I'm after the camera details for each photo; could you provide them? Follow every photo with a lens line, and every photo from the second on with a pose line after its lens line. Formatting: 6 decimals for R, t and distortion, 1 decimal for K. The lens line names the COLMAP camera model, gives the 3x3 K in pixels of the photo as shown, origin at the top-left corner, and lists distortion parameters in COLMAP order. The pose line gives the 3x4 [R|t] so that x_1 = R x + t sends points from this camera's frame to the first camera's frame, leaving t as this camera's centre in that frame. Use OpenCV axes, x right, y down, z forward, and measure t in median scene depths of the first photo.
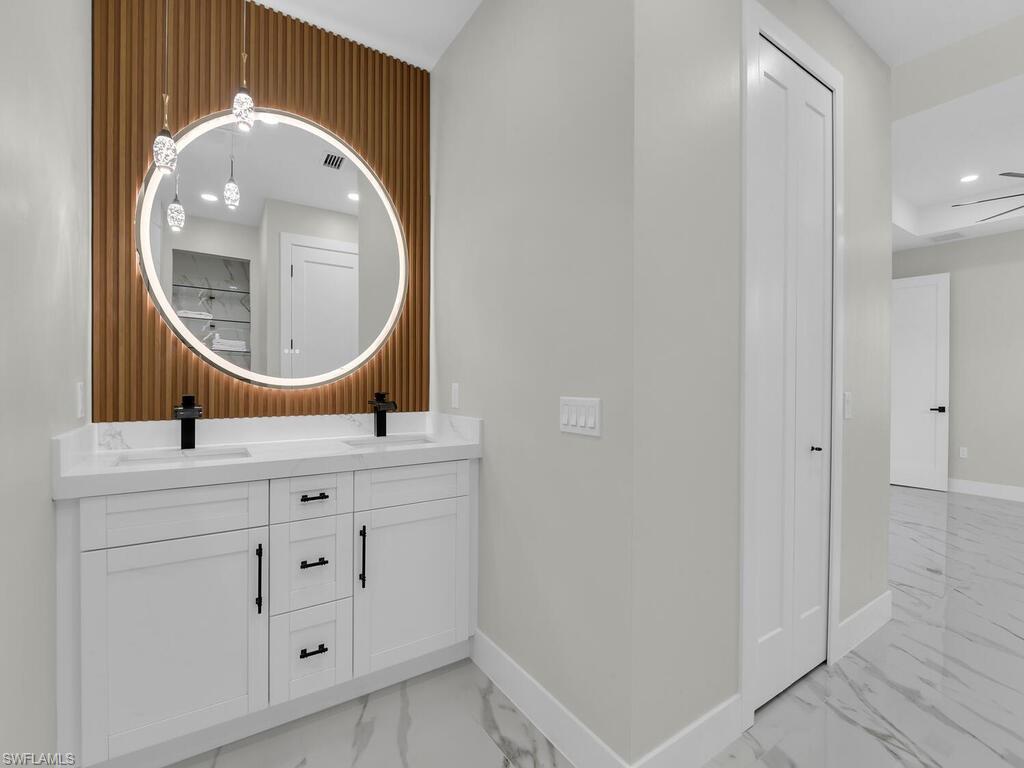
lens RADIAL K [[459.9, 0, 514.9], [0, 459.9, 385.2], [0, 0, 1]] dist [-0.000732, -0.011646]
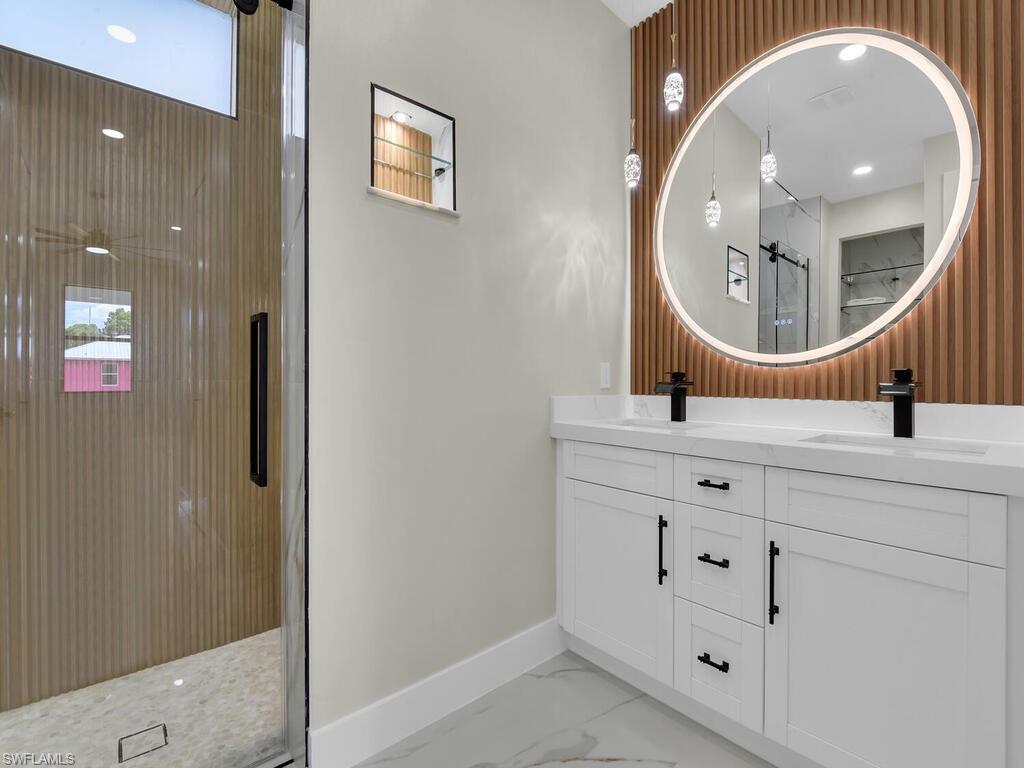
lens RADIAL K [[459.9, 0, 514.9], [0, 459.9, 385.2], [0, 0, 1]] dist [-0.000732, -0.011646]
pose [[0.112636, 0.000032, -0.993636, 0.332705], [-0.007825, 0.999969, -0.000855, 0.051806], [0.993605, 0.007872, 0.112633, 0.458428]]
